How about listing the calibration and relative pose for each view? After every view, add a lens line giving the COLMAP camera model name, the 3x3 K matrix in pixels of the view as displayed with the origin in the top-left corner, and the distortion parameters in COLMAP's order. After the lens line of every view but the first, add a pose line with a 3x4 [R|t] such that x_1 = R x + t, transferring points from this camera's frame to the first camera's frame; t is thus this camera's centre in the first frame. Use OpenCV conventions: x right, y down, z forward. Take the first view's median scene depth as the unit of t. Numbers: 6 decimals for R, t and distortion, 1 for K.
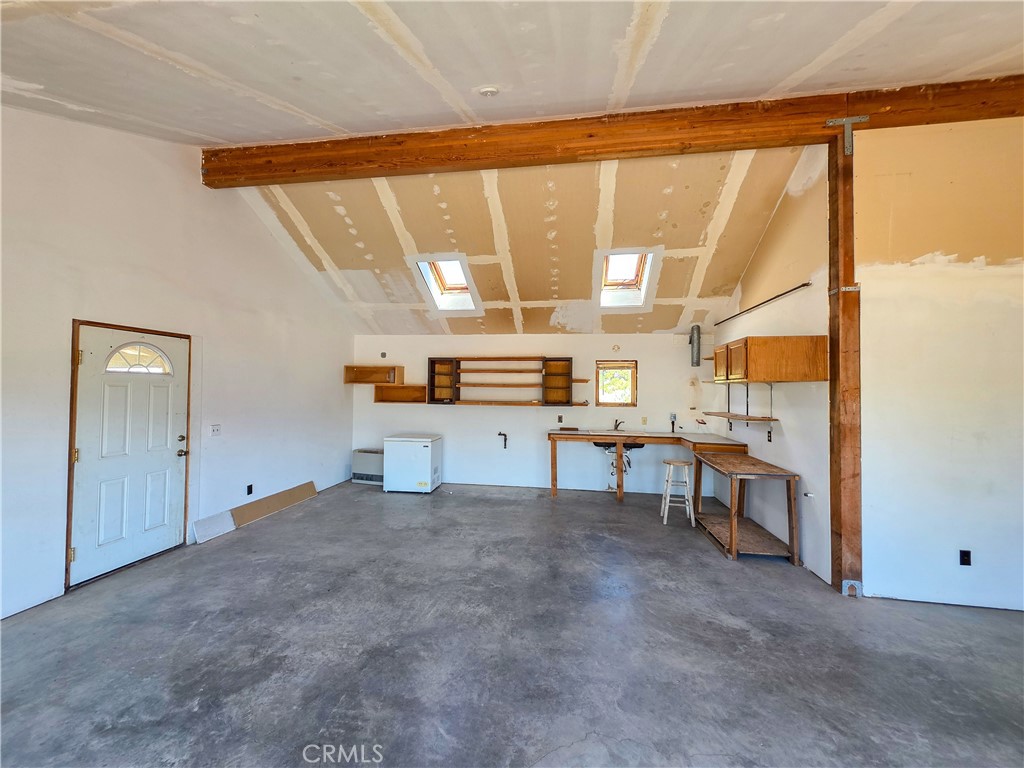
lens RADIAL K [[407.0, 0, 511.1], [0, 407.0, 380.4], [0, 0, 1]] dist [0.005558, -0.000104]
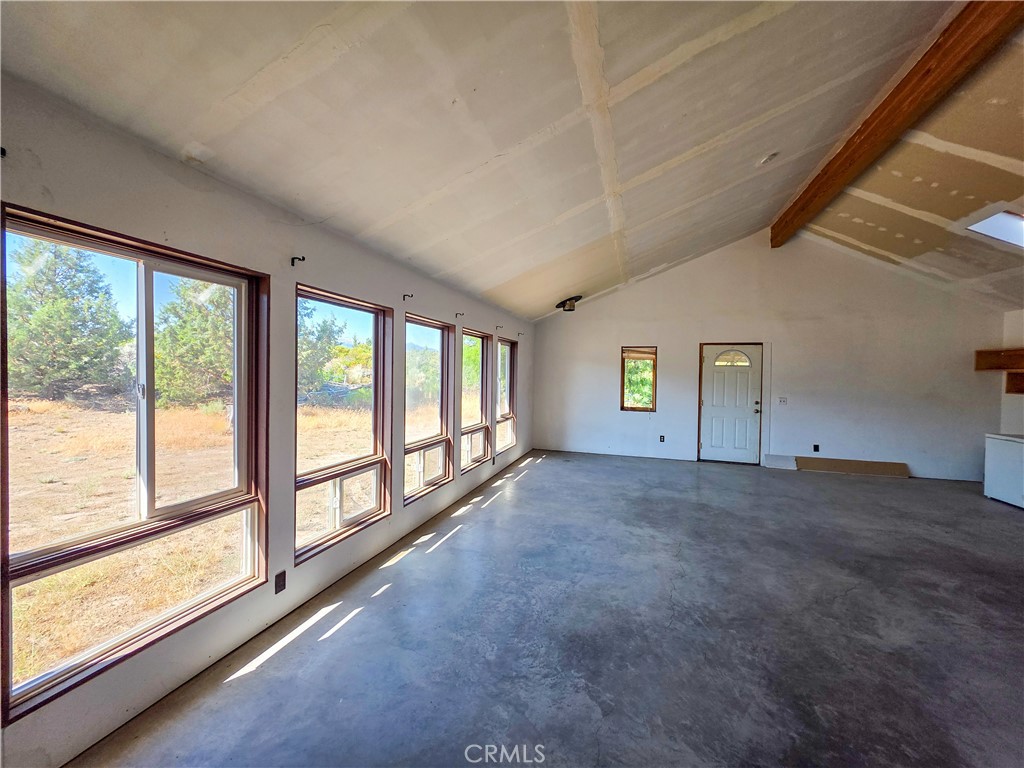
lens RADIAL K [[407.0, 0, 512.1], [0, 407.0, 381.6], [0, 0, 1]] dist [0.005558, -0.000104]
pose [[-0.154198, 0.005706, -0.988023, 1.034667], [0.001440, 0.999984, 0.005550, 0.040050], [0.988039, -0.000567, -0.154204, 0.237808]]
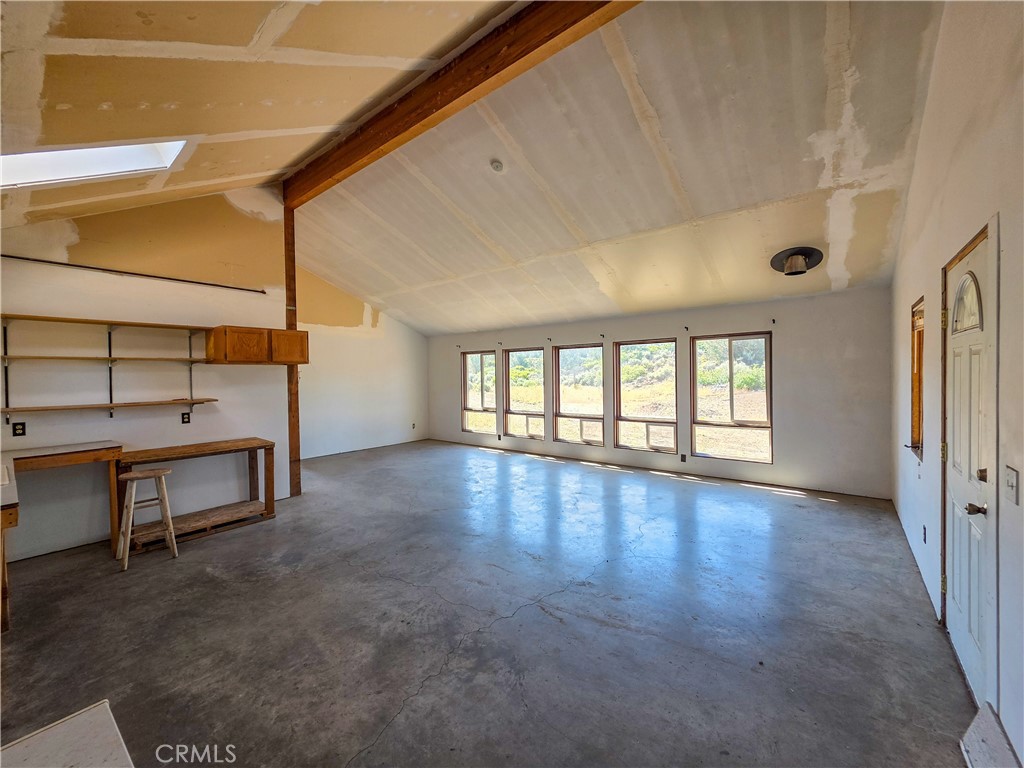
lens RADIAL K [[407.0, 0, 510.8], [0, 407.0, 380.8], [0, 0, 1]] dist [0.005558, -0.000104]
pose [[-0.865442, -0.004116, 0.500993, -0.583535], [-0.004519, 0.999990, 0.000408, 0.046534], [-0.500989, -0.001911, -0.865451, 1.569854]]
